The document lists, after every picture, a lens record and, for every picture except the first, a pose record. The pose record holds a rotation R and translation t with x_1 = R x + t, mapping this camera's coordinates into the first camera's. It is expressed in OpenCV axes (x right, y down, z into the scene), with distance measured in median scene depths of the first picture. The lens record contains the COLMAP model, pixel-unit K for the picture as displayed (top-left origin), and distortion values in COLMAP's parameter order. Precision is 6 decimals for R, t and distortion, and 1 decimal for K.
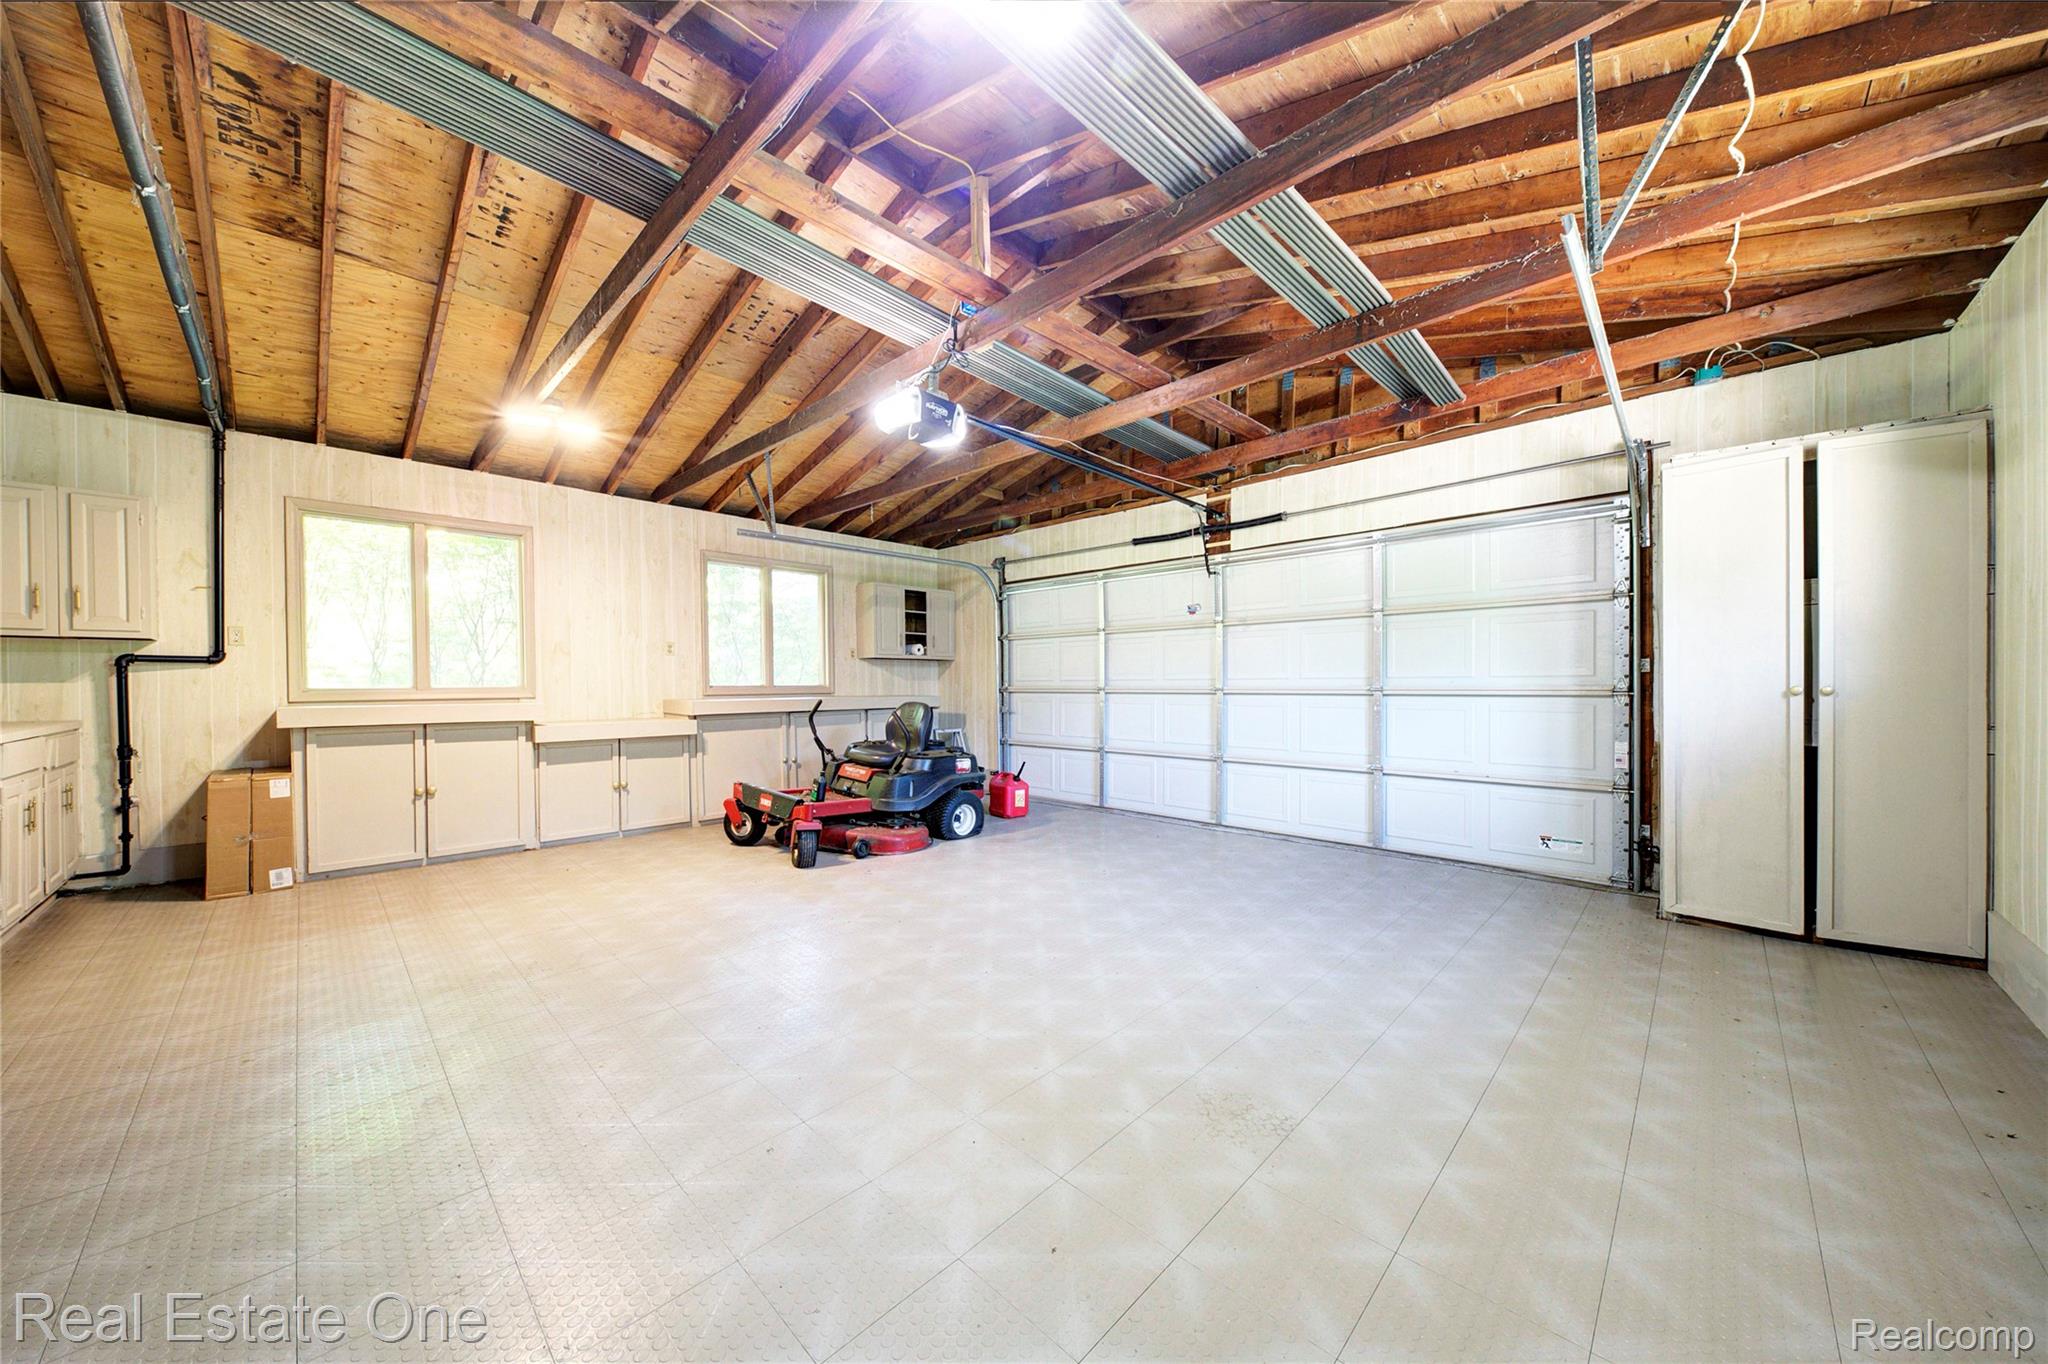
lens RADIAL K [[704.7, 0, 1020.9], [0, 704.7, 694.9], [0, 0, 1]] dist [-0.000517, -0.000052]
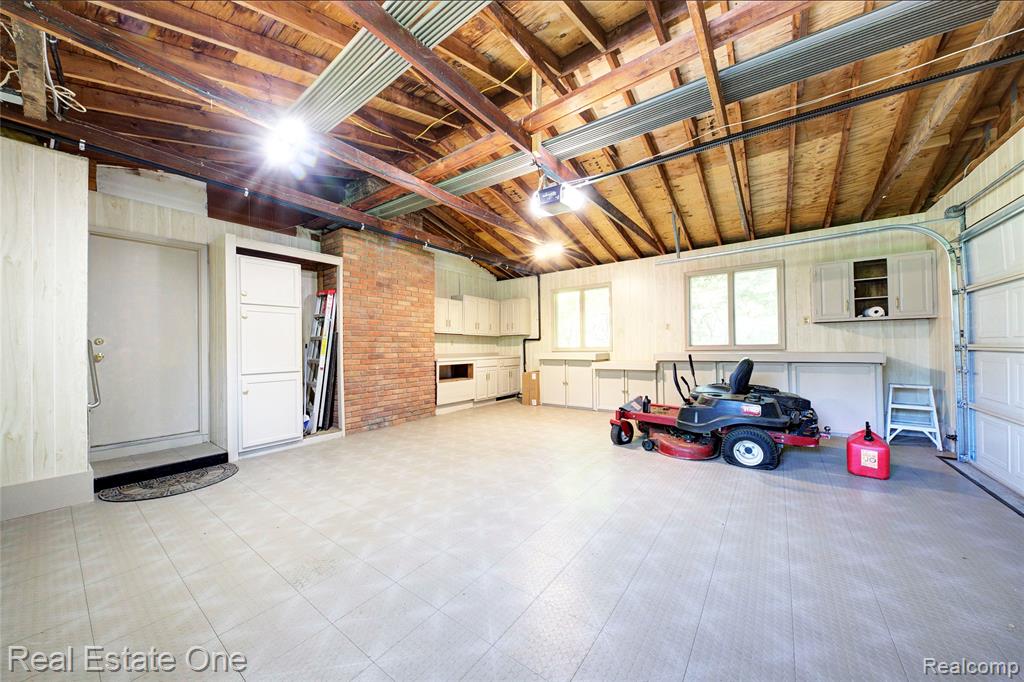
lens RADIAL K [[352.3, 0, 510.5], [0, 352.3, 347.4], [0, 0, 1]] dist [-0.000517, -0.000052]
pose [[0.125904, 0.002336, -0.992040, 0.499213], [-0.004219, 0.999989, 0.001819, -0.008820], [0.992033, 0.003956, 0.125913, 0.523493]]
